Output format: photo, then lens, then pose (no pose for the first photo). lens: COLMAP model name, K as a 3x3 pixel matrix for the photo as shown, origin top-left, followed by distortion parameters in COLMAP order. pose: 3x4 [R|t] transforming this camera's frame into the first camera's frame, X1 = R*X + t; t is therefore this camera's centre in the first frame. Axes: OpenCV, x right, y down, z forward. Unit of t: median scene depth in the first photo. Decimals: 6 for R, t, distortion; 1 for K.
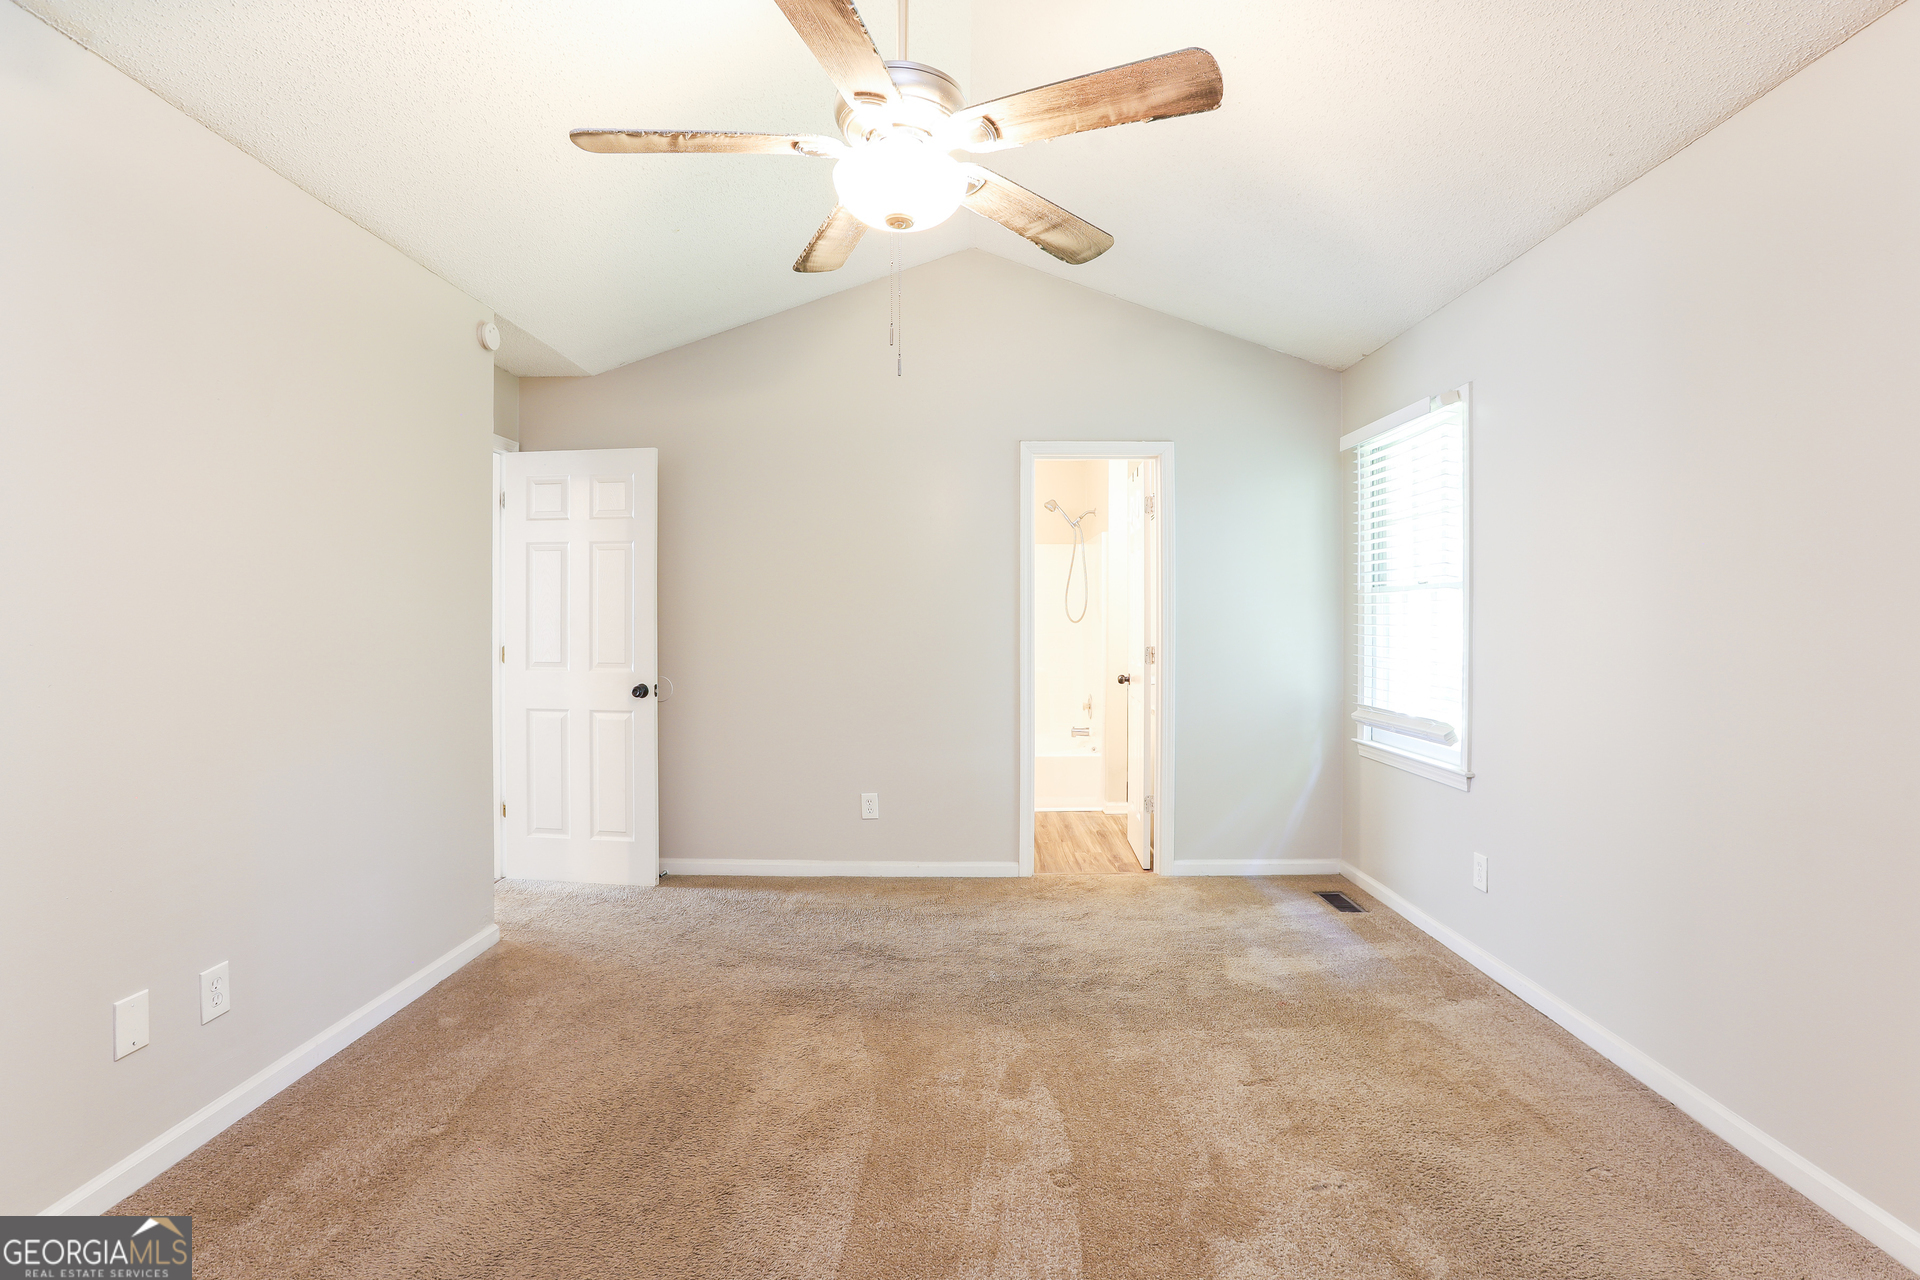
lens RADIAL K [[898.3, 0, 961.7], [0, 898.3, 634.8], [0, 0, 1]] dist [-0.035513, 0.008114]
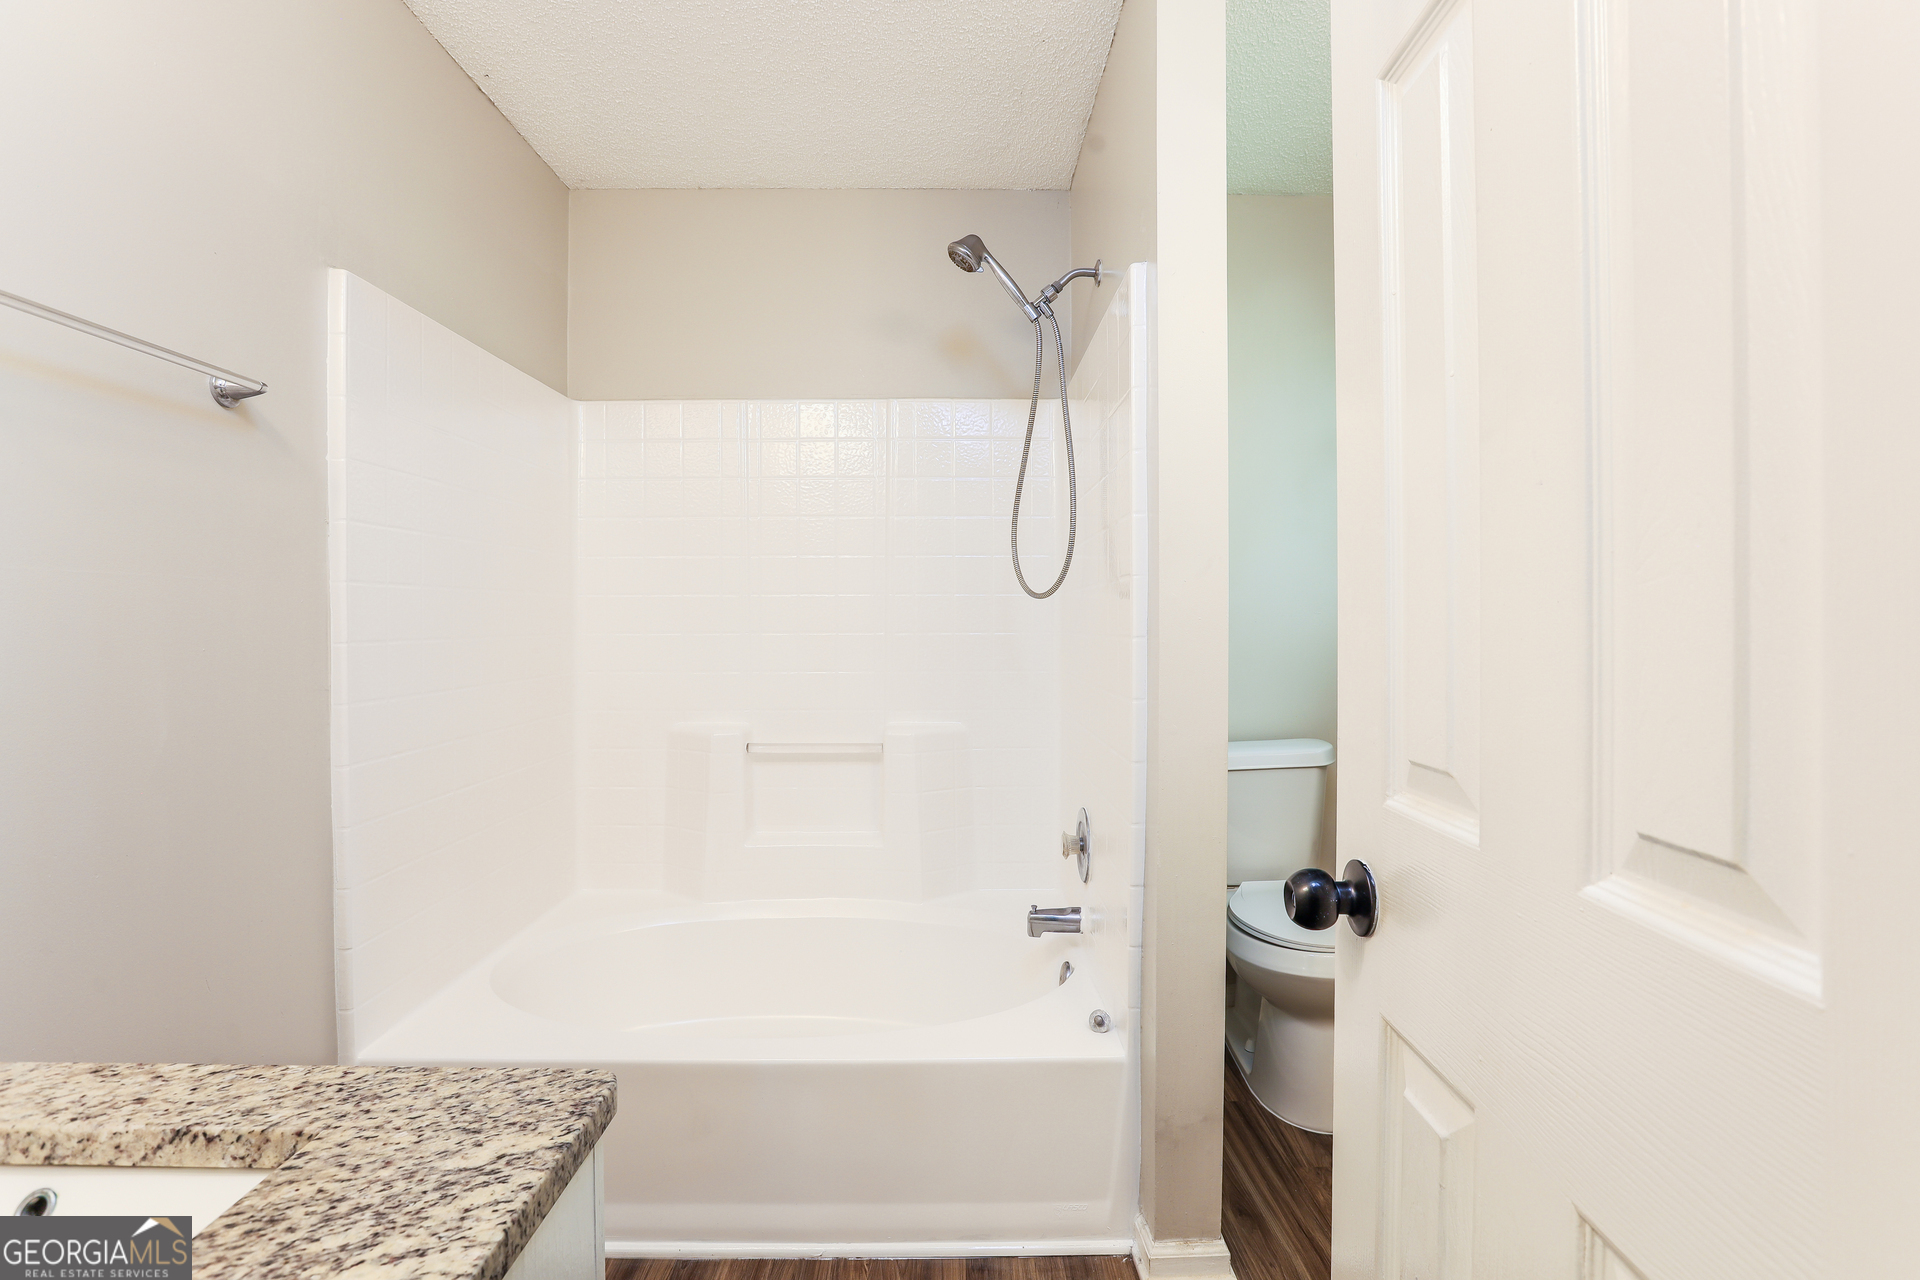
lens RADIAL K [[898.3, 0, 960.1], [0, 898.3, 635.3], [0, 0, 1]] dist [-0.035513, 0.008114]
pose [[0.999702, 0.000380, 0.024424, 0.088328], [-0.000496, 0.999989, 0.004726, -0.000605], [-0.024422, -0.004736, 0.999691, 0.664632]]
